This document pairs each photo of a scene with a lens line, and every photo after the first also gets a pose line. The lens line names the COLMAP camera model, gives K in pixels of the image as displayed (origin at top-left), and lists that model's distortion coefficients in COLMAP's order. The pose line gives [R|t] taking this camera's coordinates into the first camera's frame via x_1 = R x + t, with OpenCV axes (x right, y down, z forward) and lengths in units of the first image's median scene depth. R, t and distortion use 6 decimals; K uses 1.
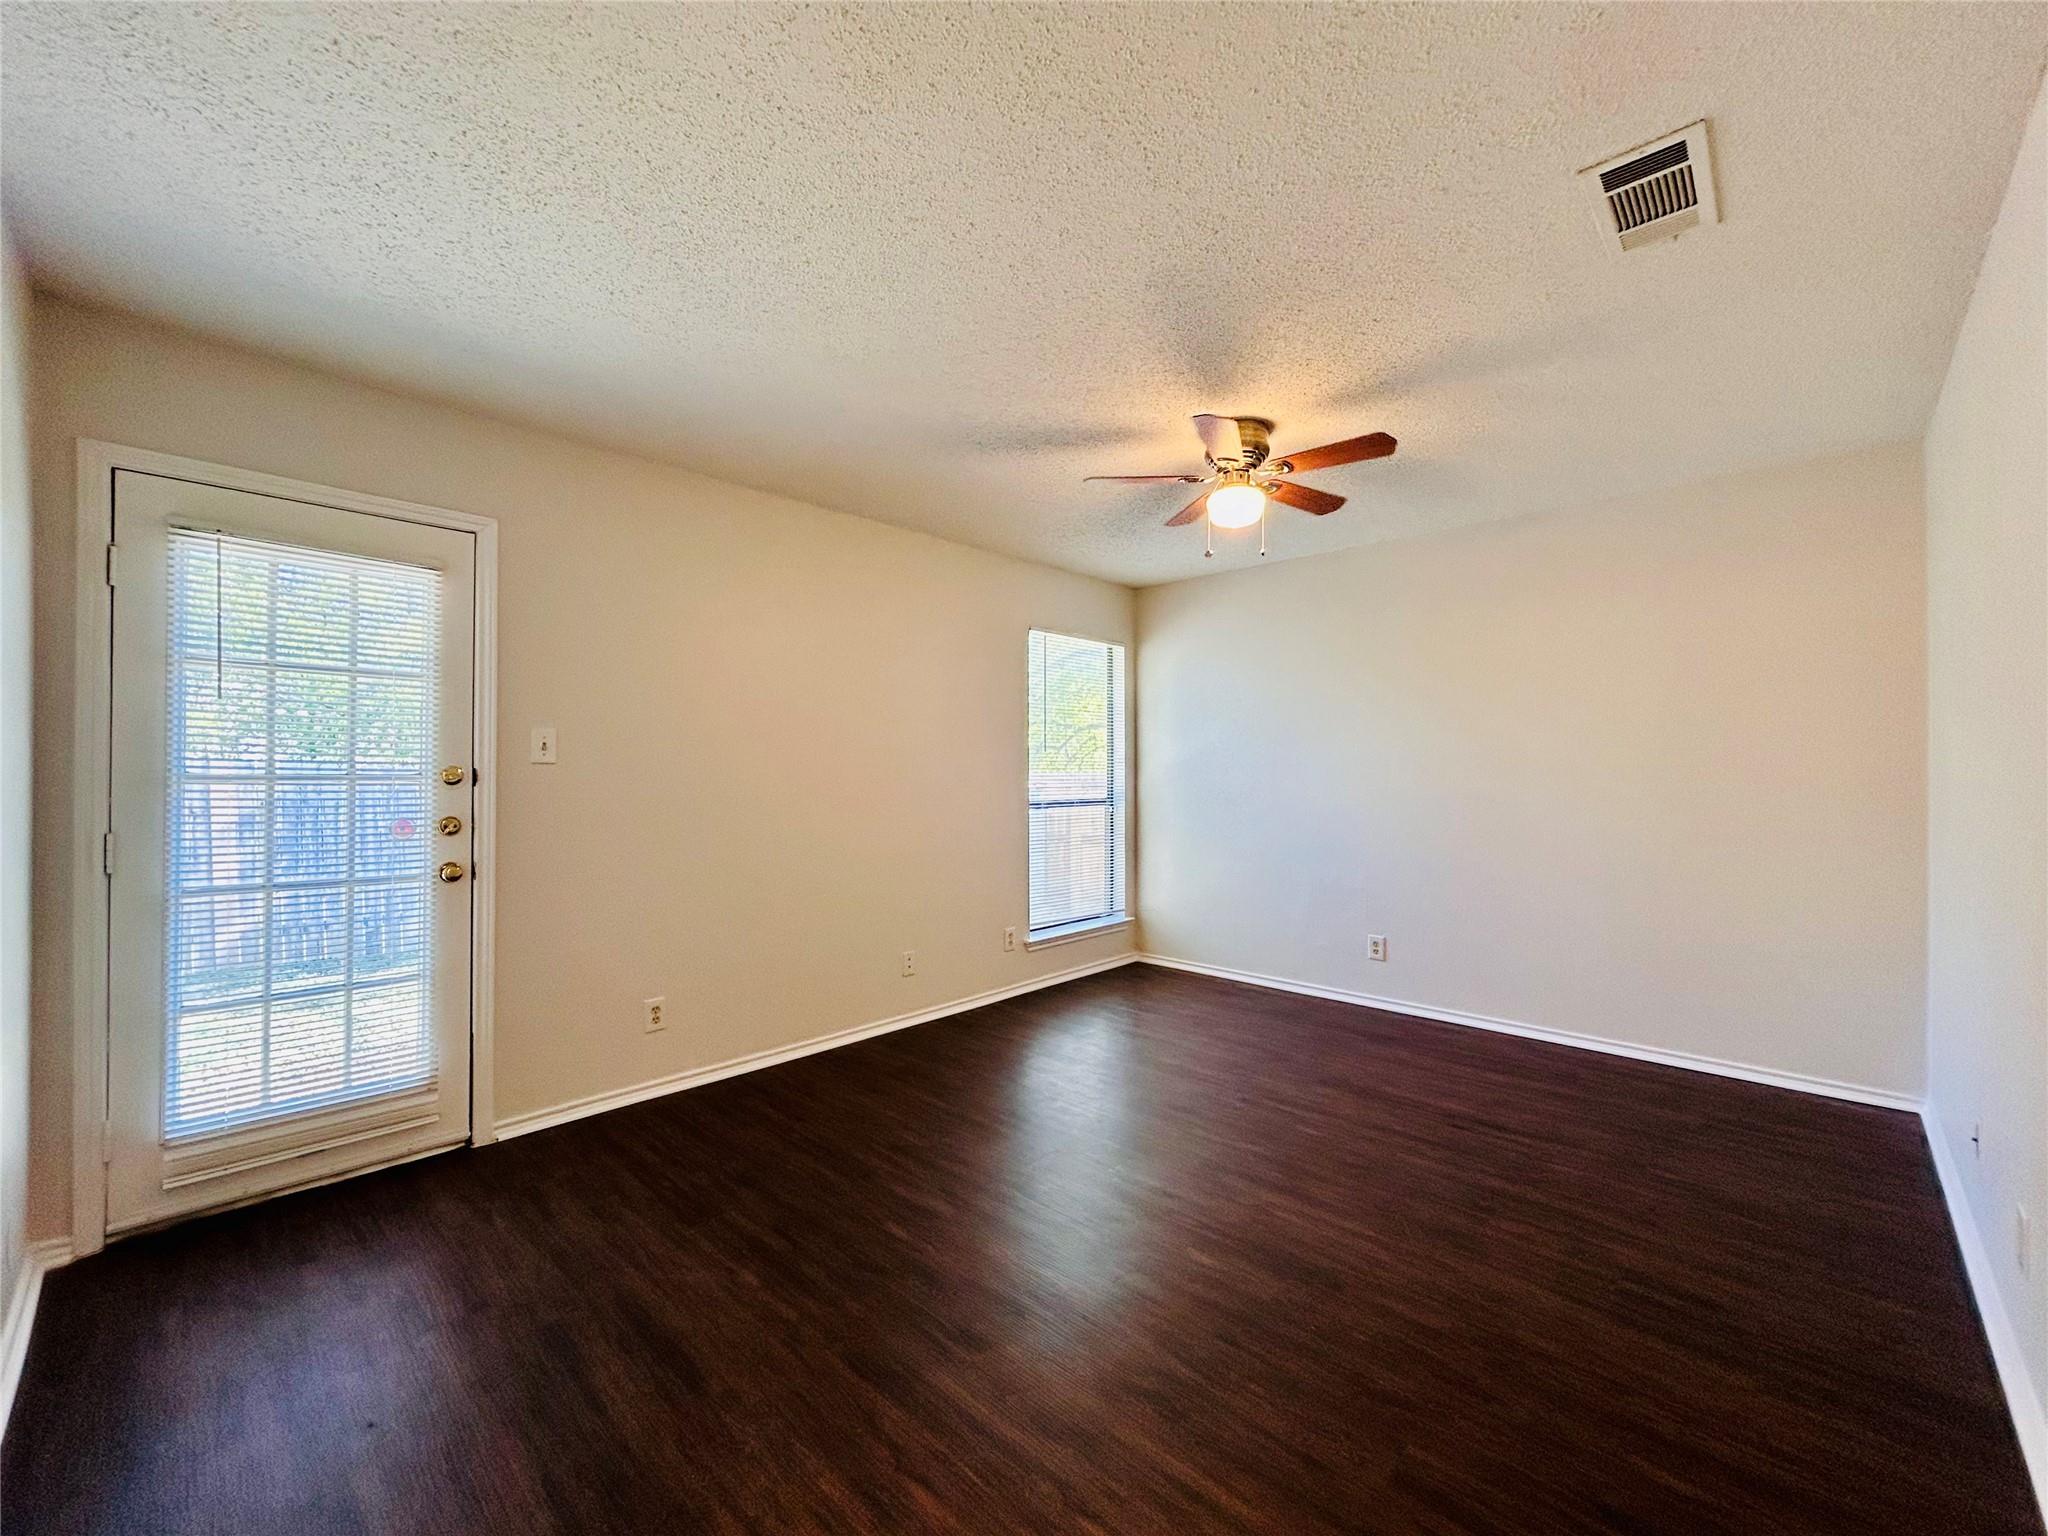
lens RADIAL K [[817.9, 0, 1029.1], [0, 817.9, 765.1], [0, 0, 1]] dist [0.003962, 0.000667]
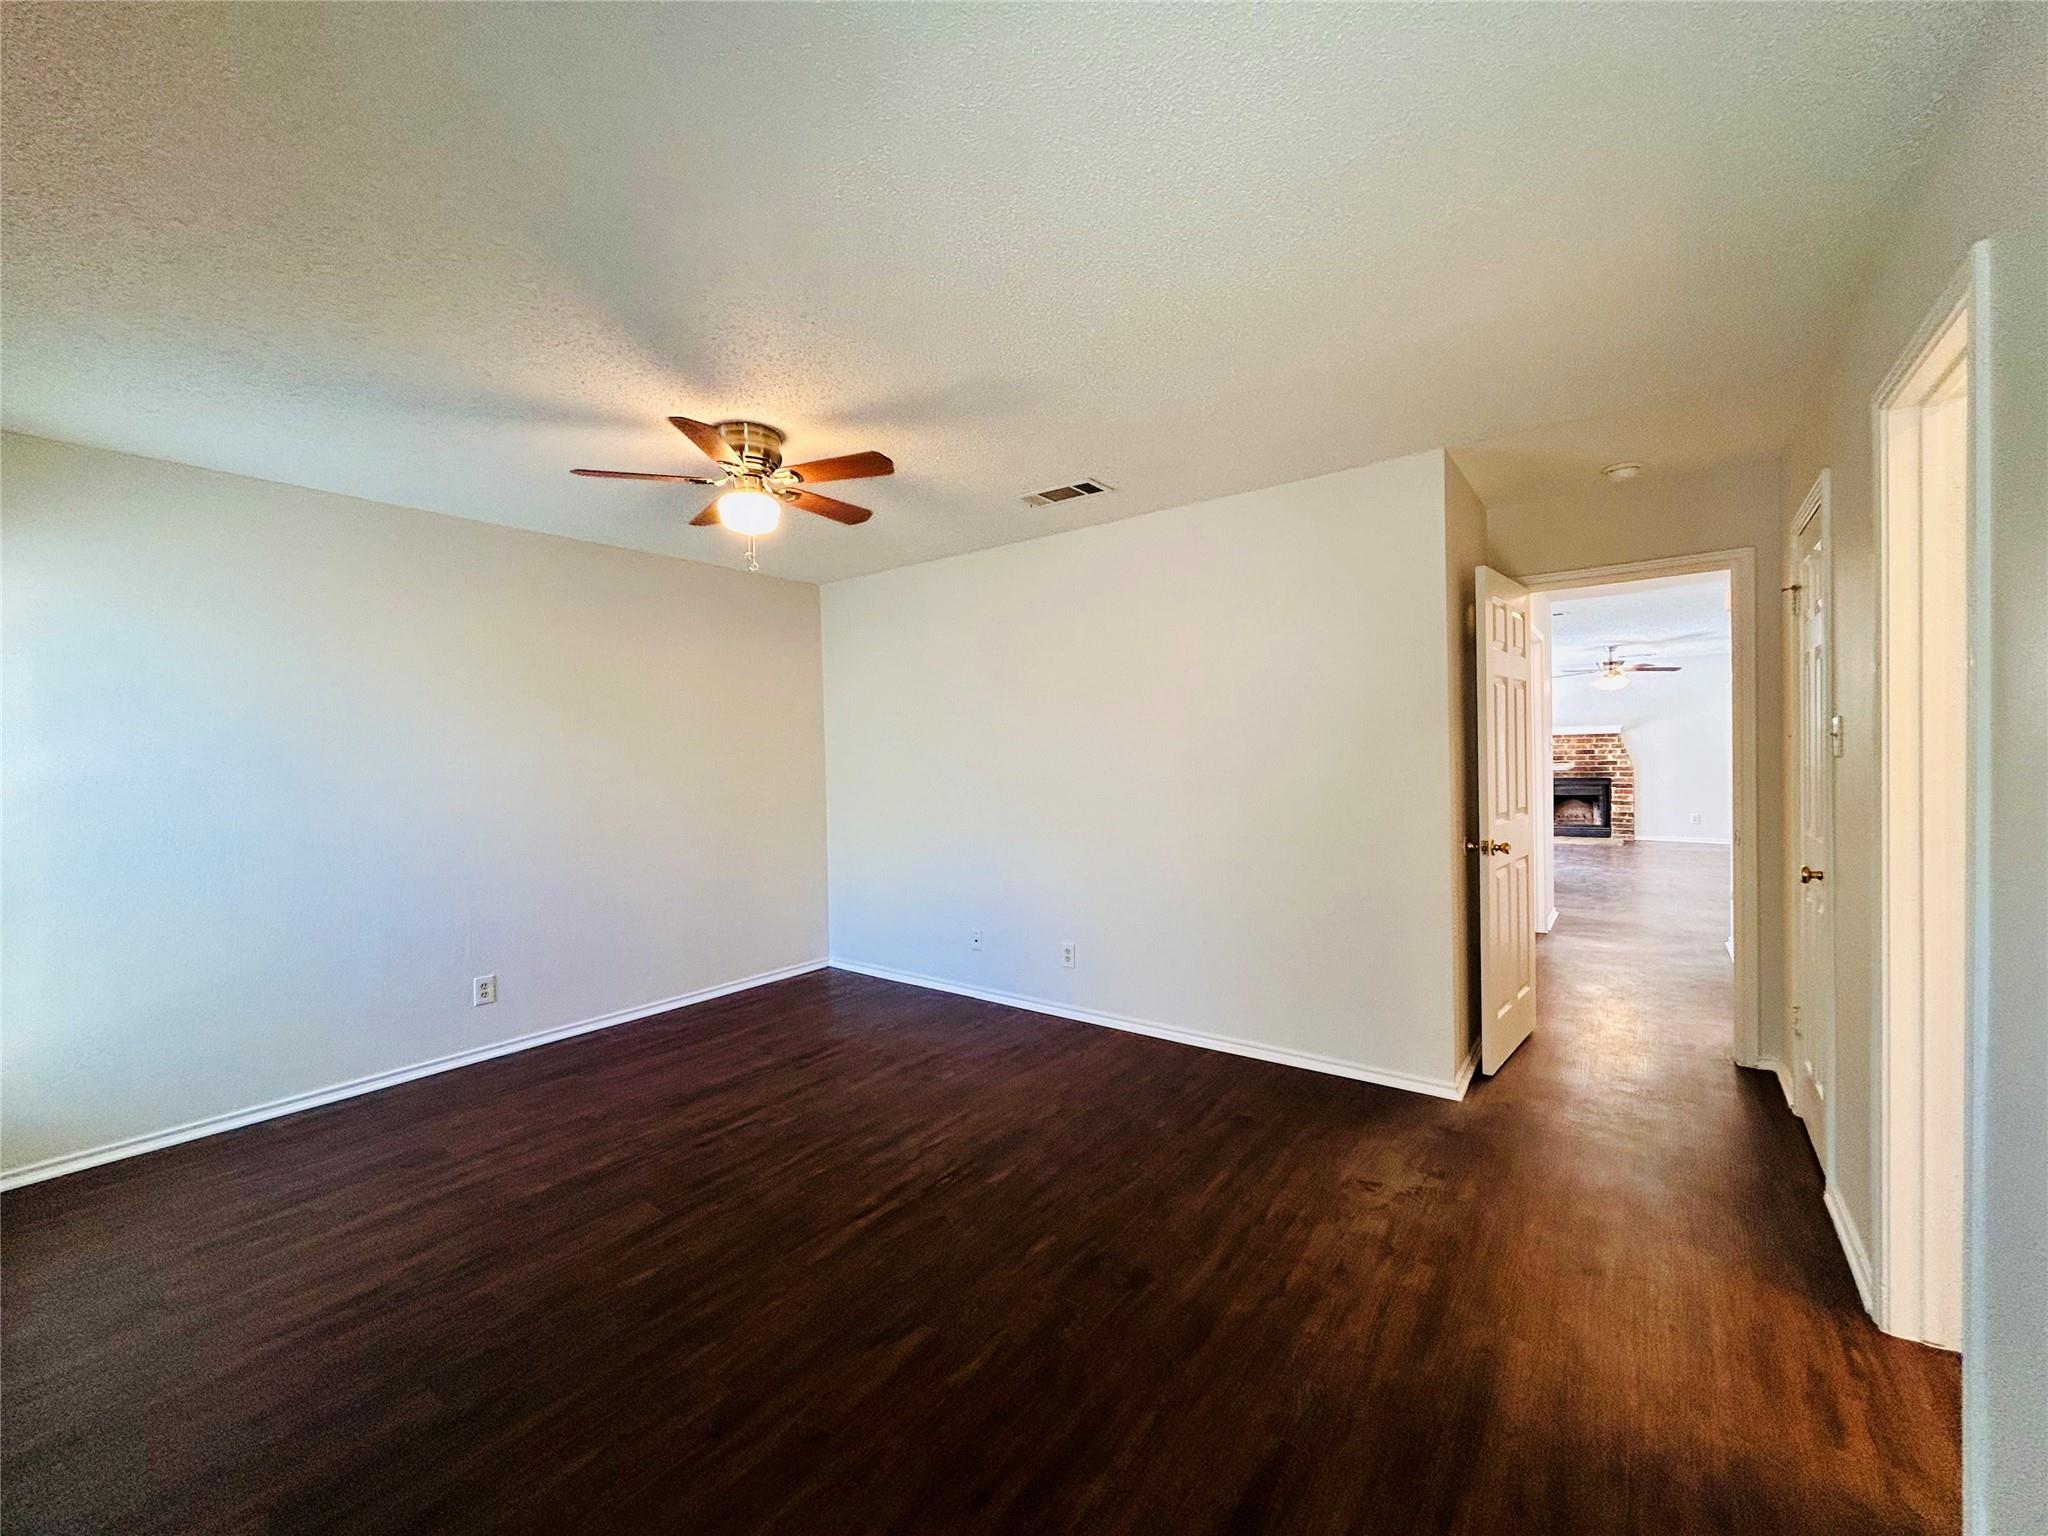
lens RADIAL K [[817.9, 0, 1024.9], [0, 817.9, 771.3], [0, 0, 1]] dist [0.003962, 0.000667]
pose [[-0.118328, -0.013834, 0.992878, -0.674751], [0.008142, 0.999856, 0.014901, -0.020970], [-0.992941, 0.009848, -0.118198, 0.728793]]
